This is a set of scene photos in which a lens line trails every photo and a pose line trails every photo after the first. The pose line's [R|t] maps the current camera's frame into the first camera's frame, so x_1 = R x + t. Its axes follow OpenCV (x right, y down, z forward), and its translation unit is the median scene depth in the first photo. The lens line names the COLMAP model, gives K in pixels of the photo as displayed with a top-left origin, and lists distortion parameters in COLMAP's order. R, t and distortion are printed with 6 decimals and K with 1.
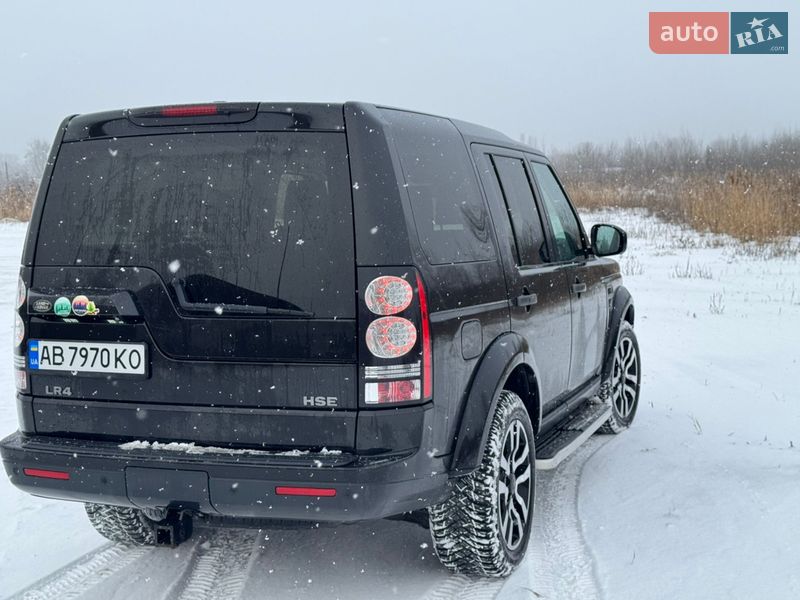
lens RADIAL K [[1120.2, 0, 406.9], [0, 1120.2, 279.4], [0, 0, 1]] dist [0.133045, 0.000000]
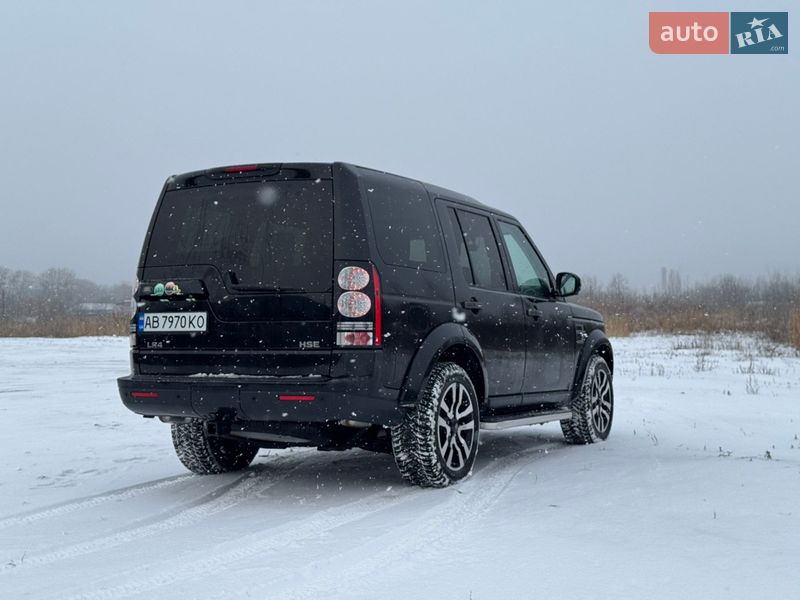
lens RADIAL K [[1120.2, 0, 415.6], [0, 1120.2, 277.1], [0, 0, 1]] dist [0.133045, 0.000000]
pose [[0.993752, 0.009123, -0.111234, 0.229734], [-0.022104, 0.992999, -0.116034, 0.180461], [0.109397, 0.117767, 0.986997, -0.527096]]
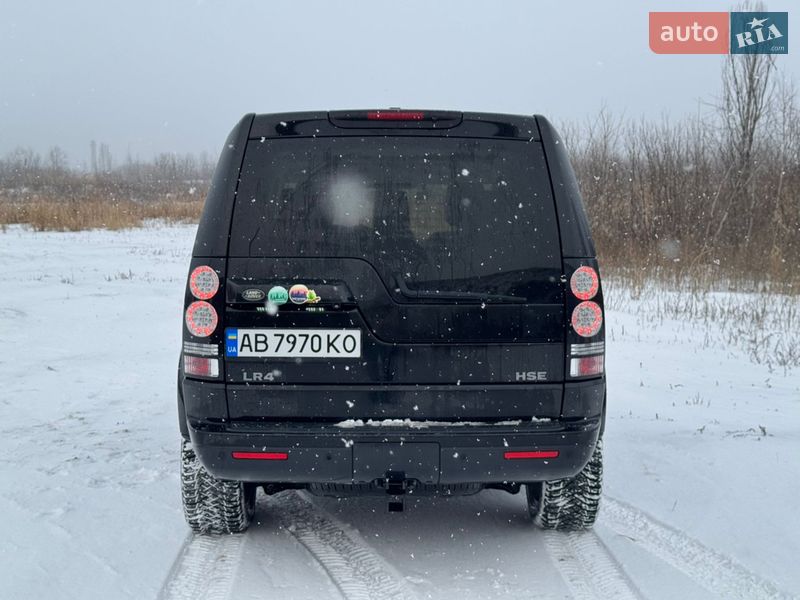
lens RADIAL K [[1120.2, 0, 399.7], [0, 1120.2, 256.1], [0, 0, 1]] dist [0.133045, 0.000000]
pose [[0.927458, 0.005836, 0.373883, -0.578585], [0.004571, 0.999626, -0.026944, 0.015801], [-0.373901, 0.026698, 0.927084, -0.009191]]
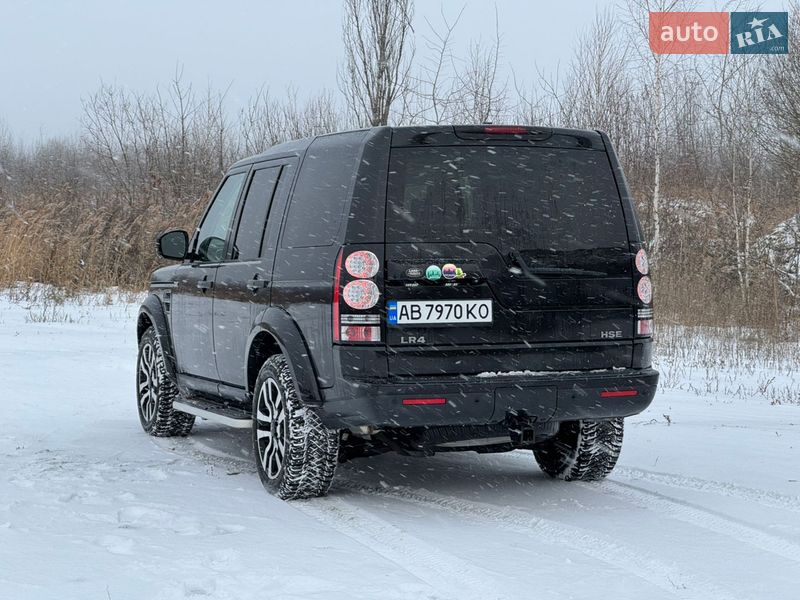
lens RADIAL K [[1752.4, 0, 401.8], [0, 1752.4, 295.3], [0, 0, 1]] dist [0.179769, 0.000000]
pose [[0.752442, -0.009279, 0.658593, -1.634317], [0.033667, 0.999135, -0.024388, 0.096336], [-0.657797, 0.040524, 0.752104, -0.486837]]
